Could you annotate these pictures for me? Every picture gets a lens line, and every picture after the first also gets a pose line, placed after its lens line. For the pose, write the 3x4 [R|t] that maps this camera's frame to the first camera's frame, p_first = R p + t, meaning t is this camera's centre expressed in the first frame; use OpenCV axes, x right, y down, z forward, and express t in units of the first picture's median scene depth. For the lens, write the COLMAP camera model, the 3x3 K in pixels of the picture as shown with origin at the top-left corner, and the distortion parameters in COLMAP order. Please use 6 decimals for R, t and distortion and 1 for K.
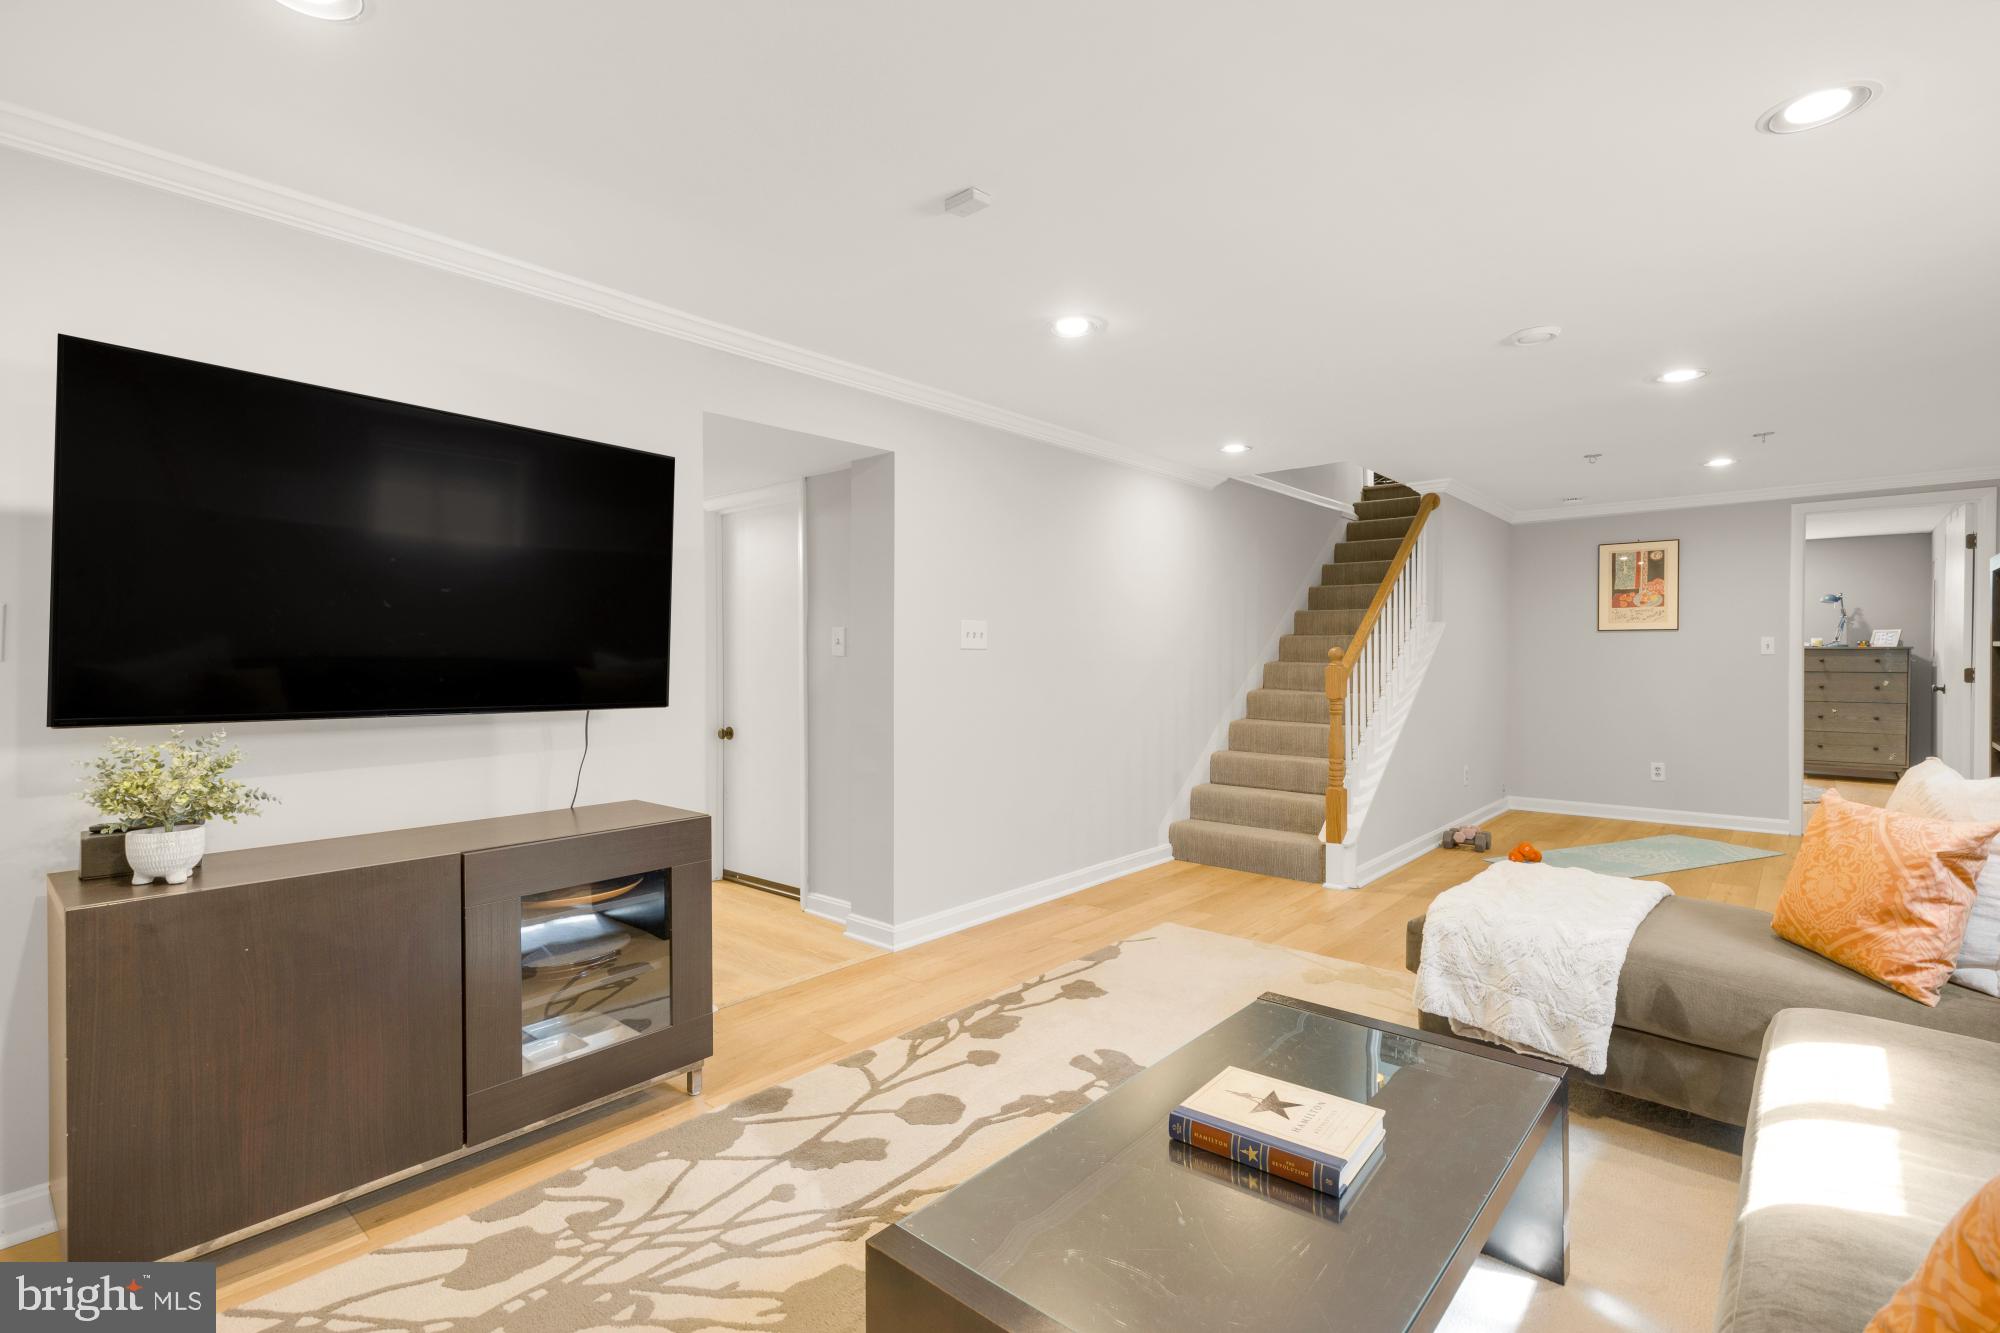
lens RADIAL K [[949.1, 0, 989.9], [0, 949.1, 664.5], [0, 0, 1]] dist [0.004861, -0.001424]
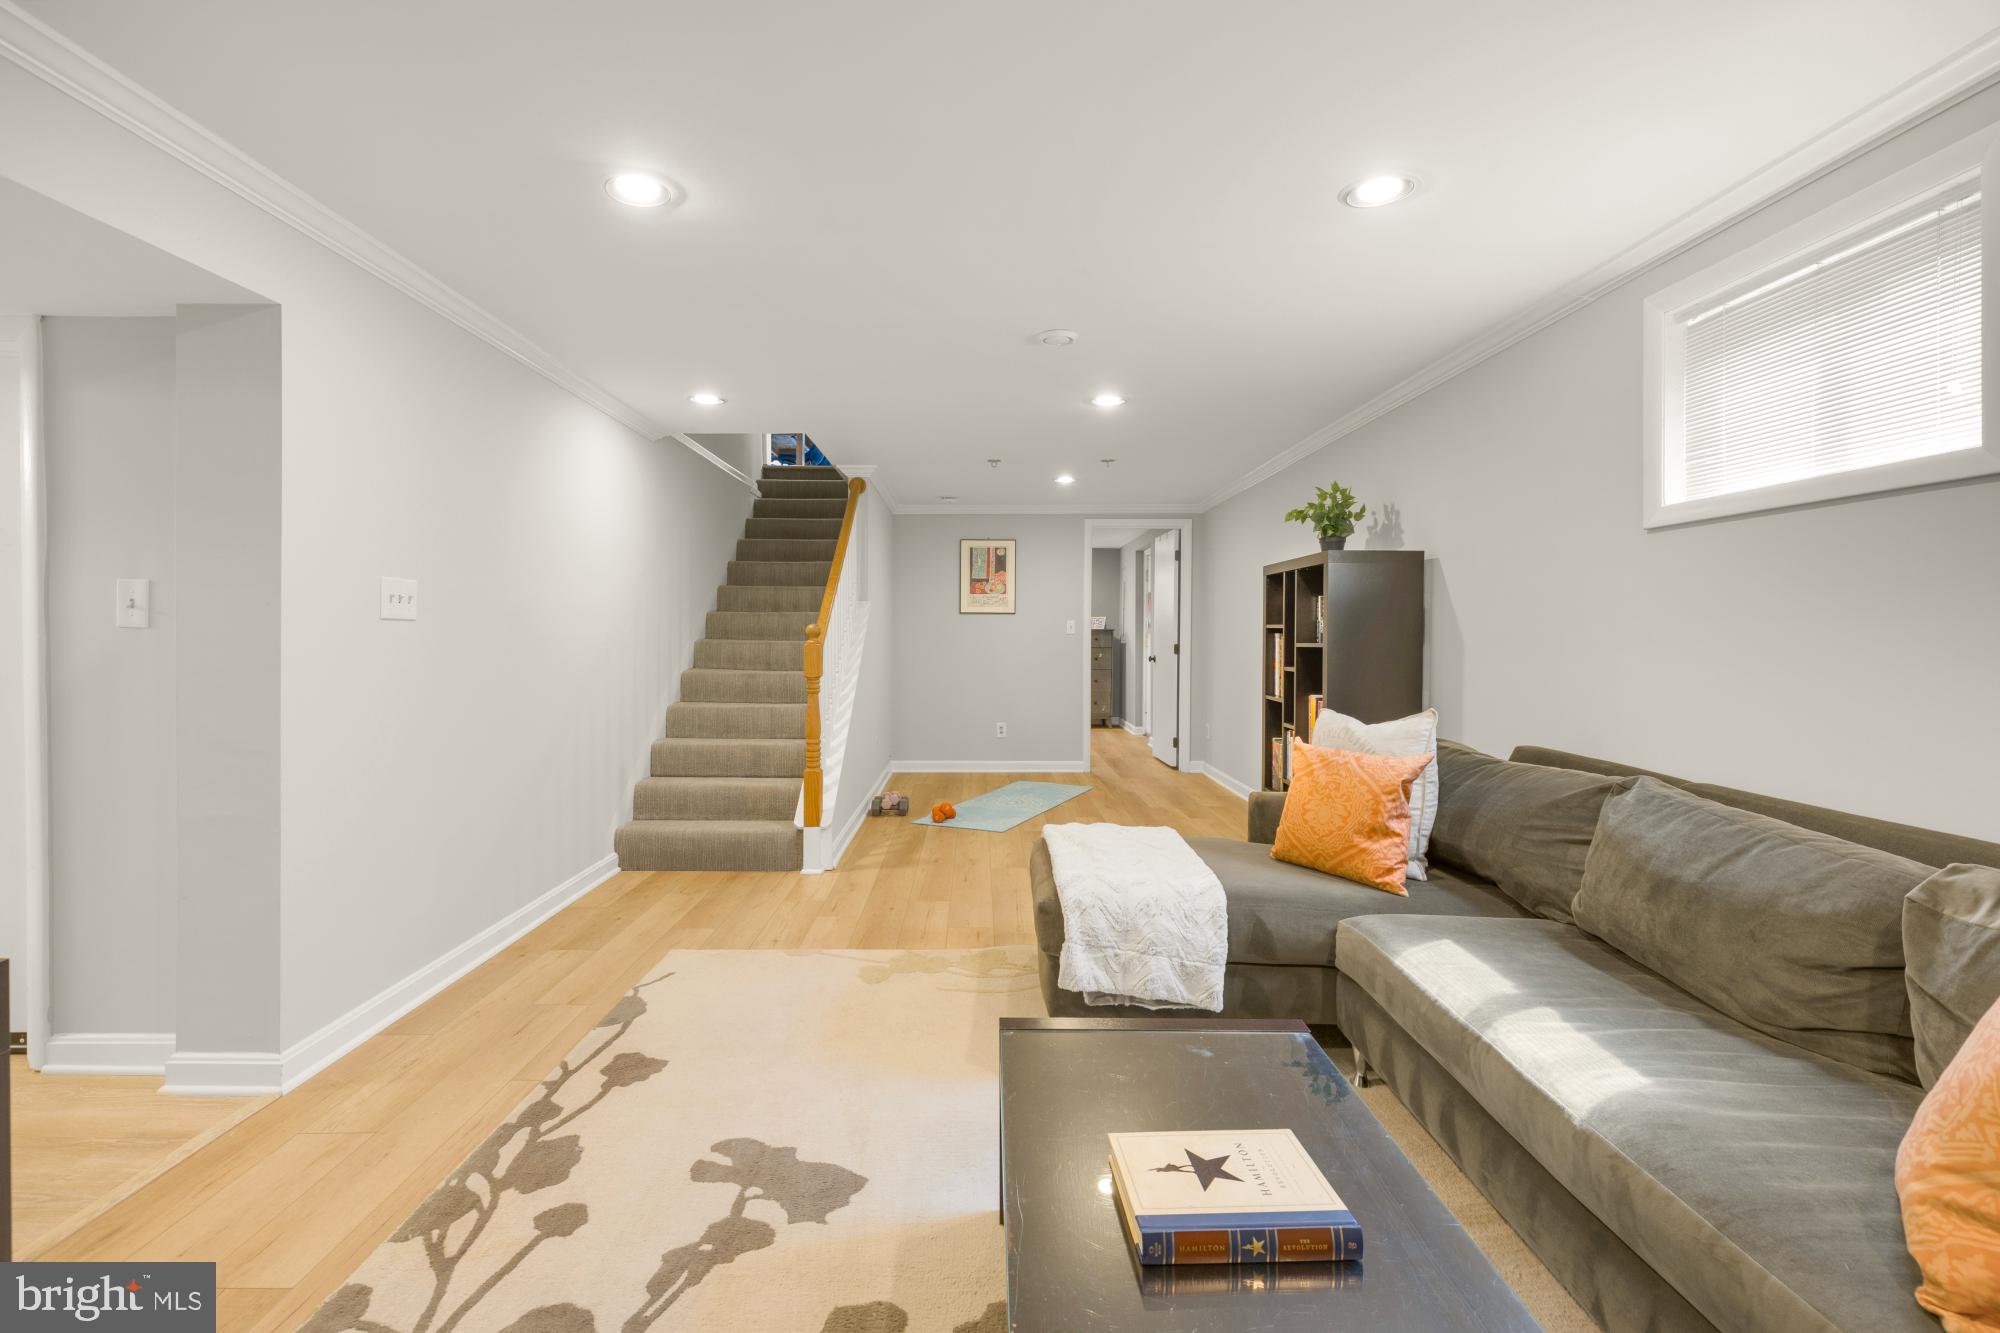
lens RADIAL K [[926.4, 0, 993.6], [0, 926.4, 648.6], [0, 0, 1]] dist [0.004139, -0.001156]
pose [[0.743305, -0.005424, 0.668931, -0.166901], [0.001591, 0.999979, 0.006340, 0.001637], [-0.668951, -0.003649, 0.743298, 0.229944]]
